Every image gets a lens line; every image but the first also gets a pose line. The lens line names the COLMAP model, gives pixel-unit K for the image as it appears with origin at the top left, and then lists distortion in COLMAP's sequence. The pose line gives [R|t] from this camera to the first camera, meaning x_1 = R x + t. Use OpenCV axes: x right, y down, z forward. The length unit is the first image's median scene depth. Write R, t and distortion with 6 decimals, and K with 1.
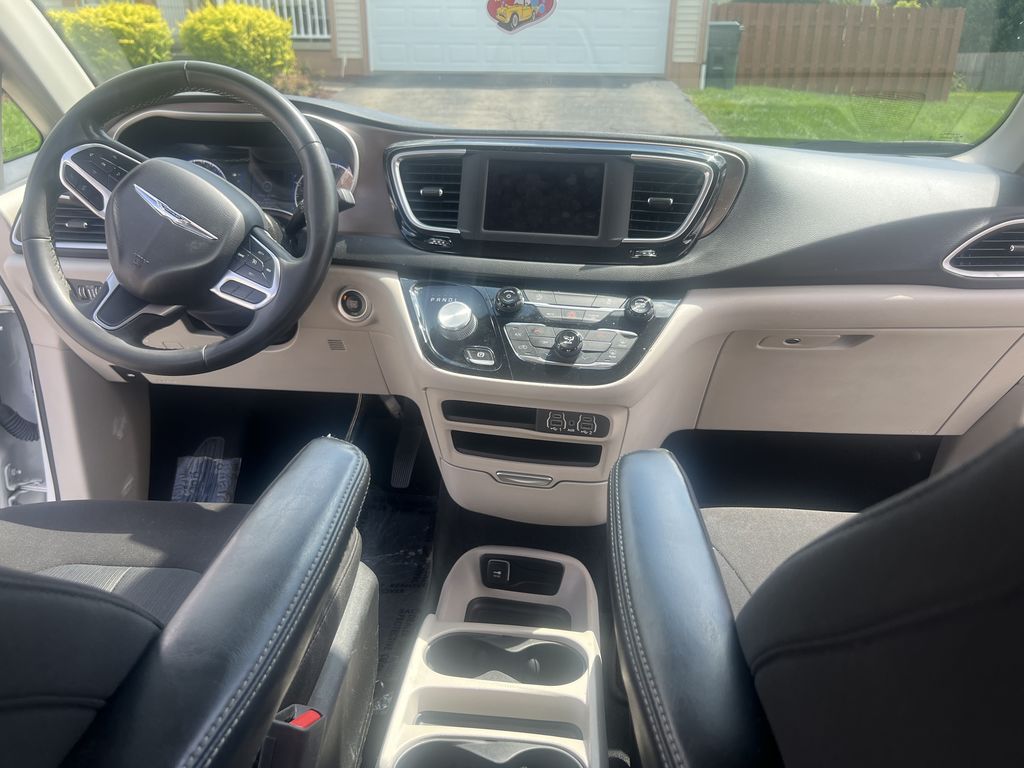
lens RADIAL K [[763.8, 0, 486.9], [0, 763.8, 406.4], [0, 0, 1]] dist [-0.040892, 0.000319]
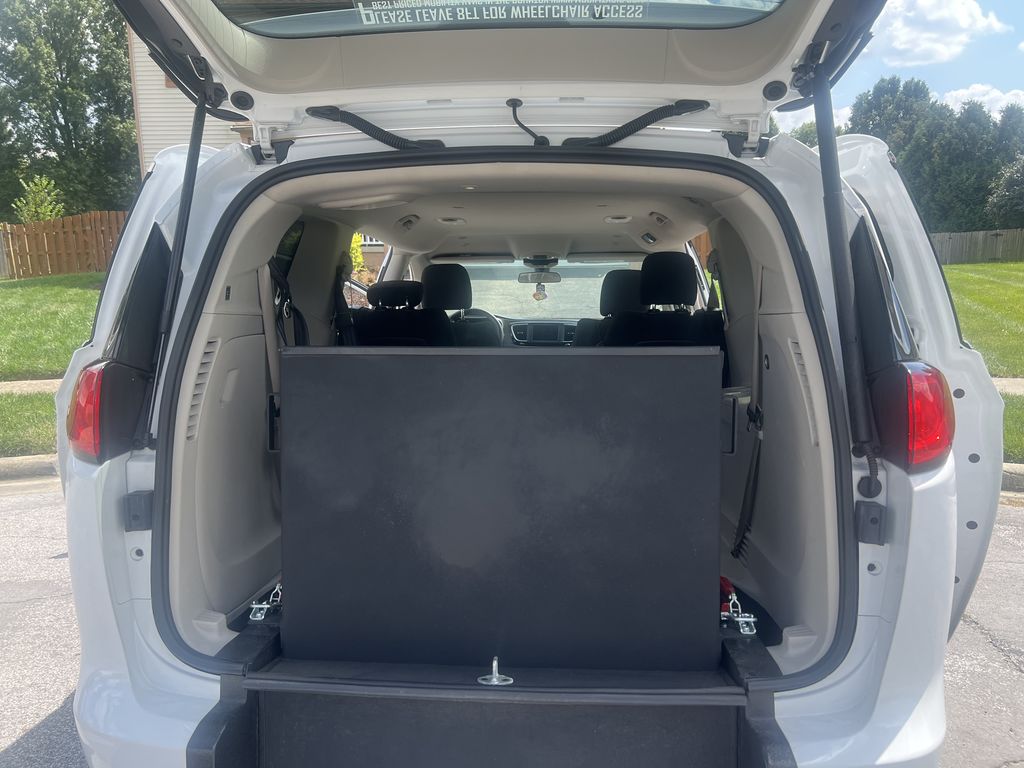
lens RADIAL K [[770.4, 0, 517.7], [0, 770.4, 392.6], [0, 0, 1]] dist [0.047180, -0.059618]
pose [[0.999053, -0.017344, 0.039908, -0.283026], [0.026097, 0.972705, -0.230574, 1.142951], [-0.034820, 0.231397, 0.972236, -3.432579]]
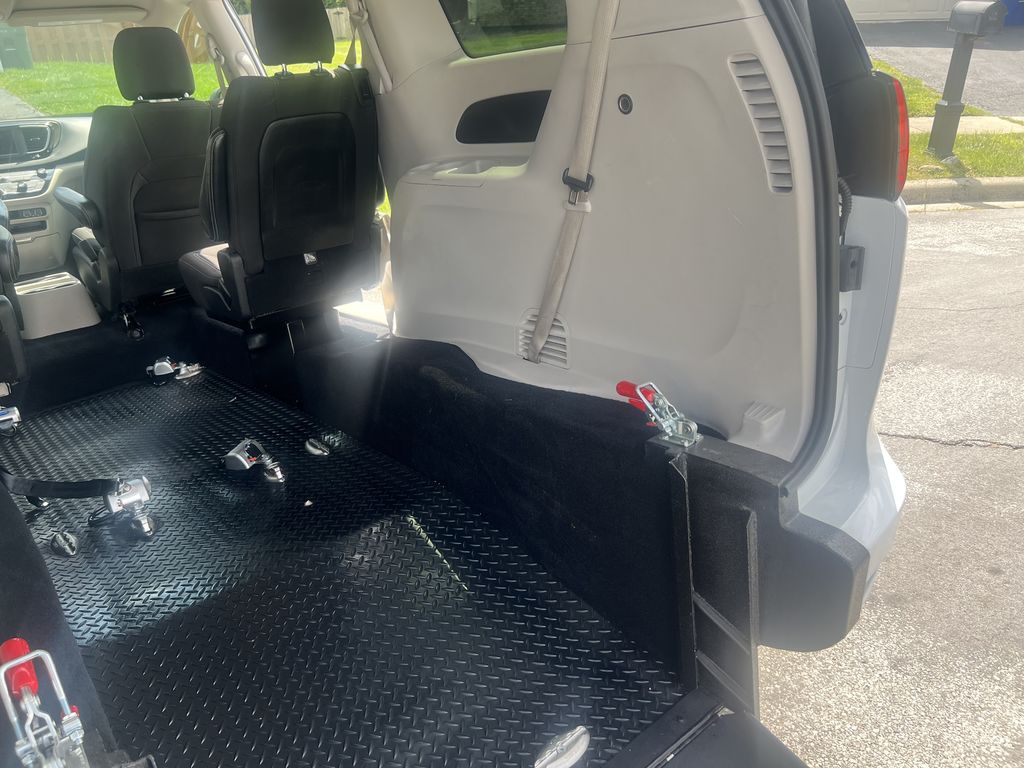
lens RADIAL K [[770.4, 0, 513.4], [0, 770.4, 379.1], [0, 0, 1]] dist [0.047180, -0.059618]
pose [[0.684715, -0.330211, 0.649712, -0.832168], [0.328120, 0.935682, 0.129755, 0.889496], [-0.650770, 0.124338, 0.749025, -2.573130]]
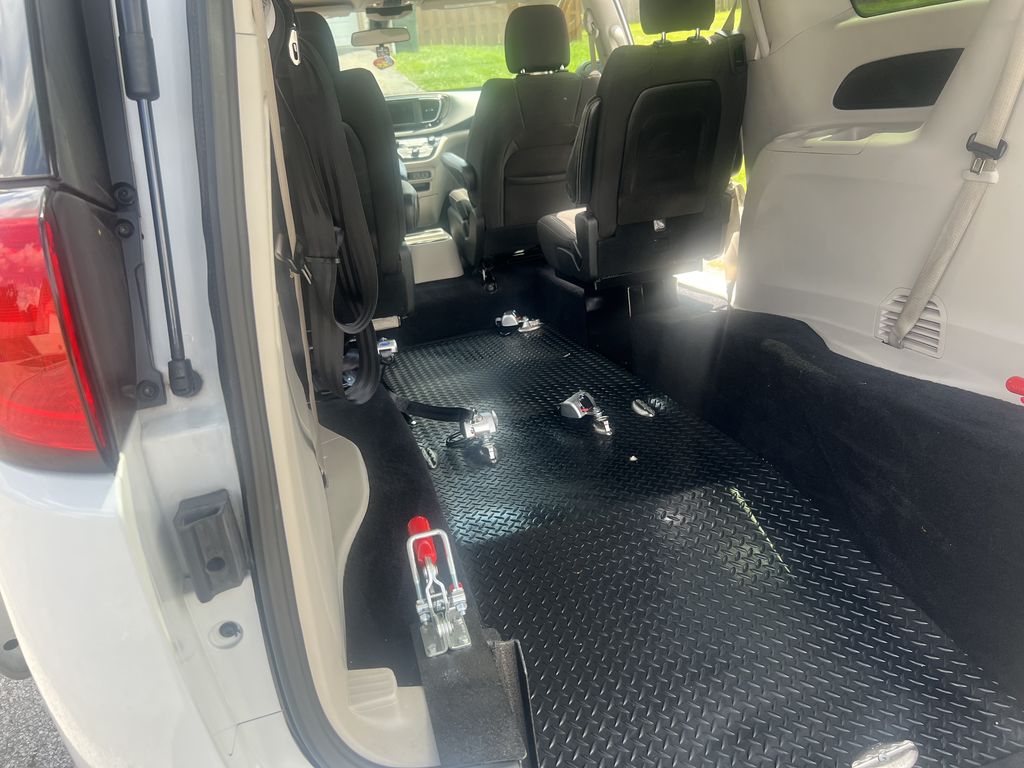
lens RADIAL K [[770.4, 0, 520.1], [0, 770.4, 376.1], [0, 0, 1]] dist [0.047180, -0.059618]
pose [[0.909264, -0.242209, 0.338487, -0.928428], [0.241843, 0.969319, 0.043954, 0.893815], [-0.338748, 0.041895, 0.939944, -2.550816]]
